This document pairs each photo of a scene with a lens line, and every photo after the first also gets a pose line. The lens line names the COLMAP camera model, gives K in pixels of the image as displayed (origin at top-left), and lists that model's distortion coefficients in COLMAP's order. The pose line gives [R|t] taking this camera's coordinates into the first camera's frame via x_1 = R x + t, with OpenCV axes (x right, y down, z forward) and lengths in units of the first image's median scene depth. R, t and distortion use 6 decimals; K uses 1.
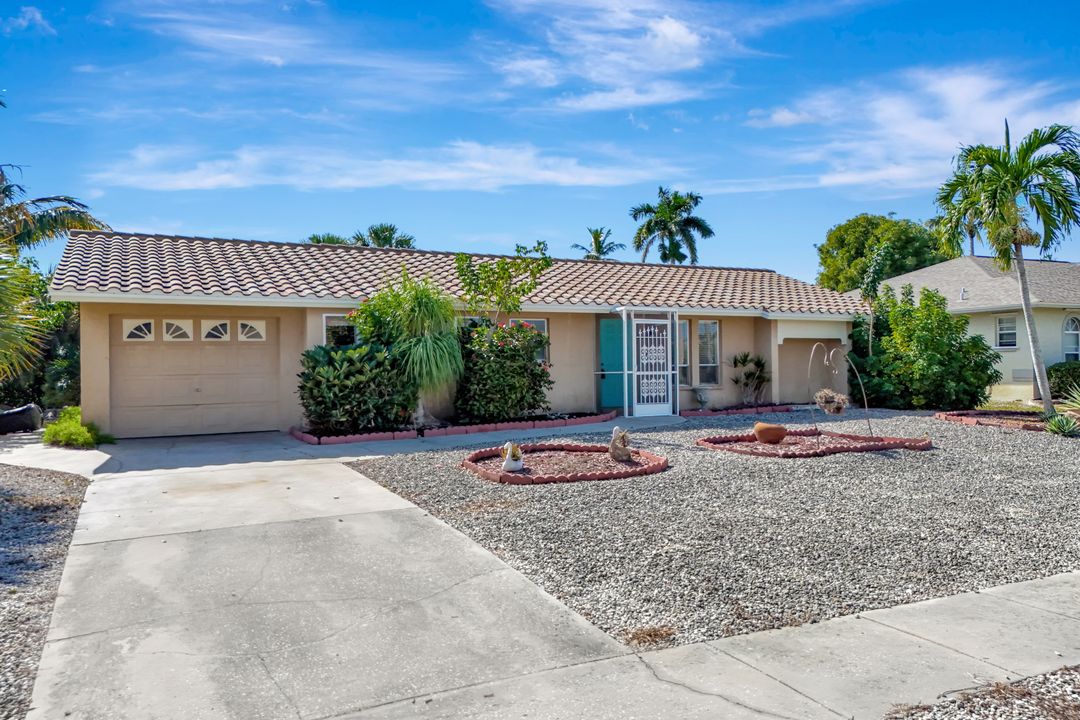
lens RADIAL K [[794.3, 0, 541.4], [0, 794.3, 324.8], [0, 0, 1]] dist [0.114070, -0.164042]
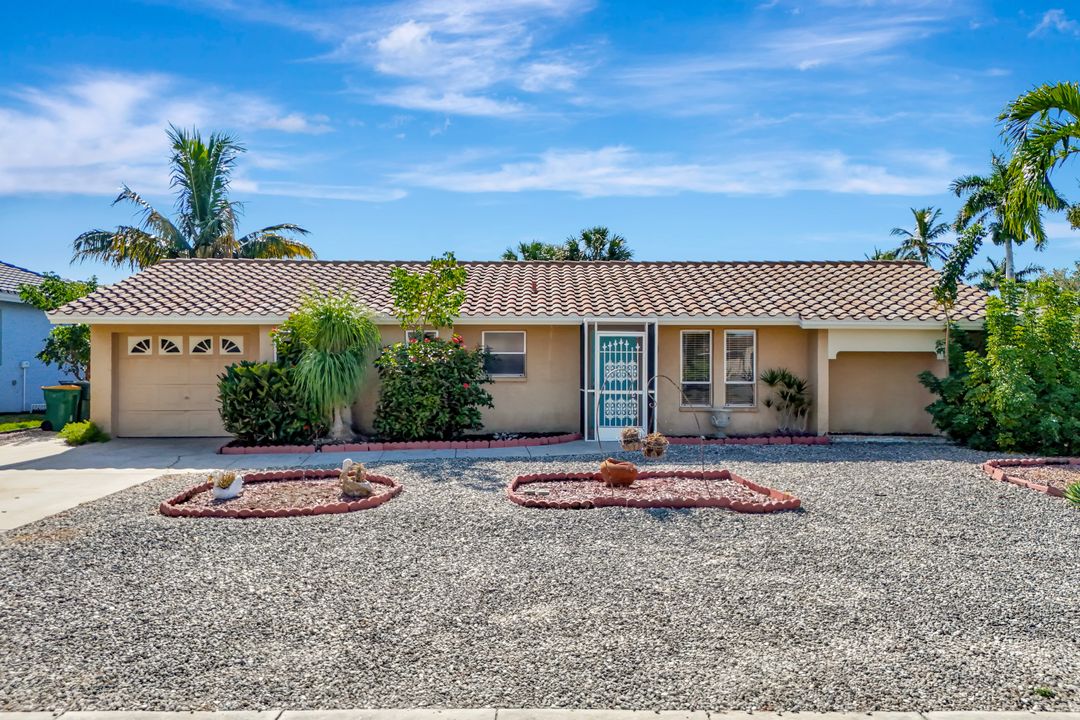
lens RADIAL K [[794.3, 0, 541.4], [0, 794.3, 324.8], [0, 0, 1]] dist [0.114070, -0.164042]
pose [[0.895073, -0.006768, -0.445867, 0.456817], [0.010059, 0.999937, 0.005014, -0.019798], [0.445805, -0.008973, 0.895085, 0.169937]]
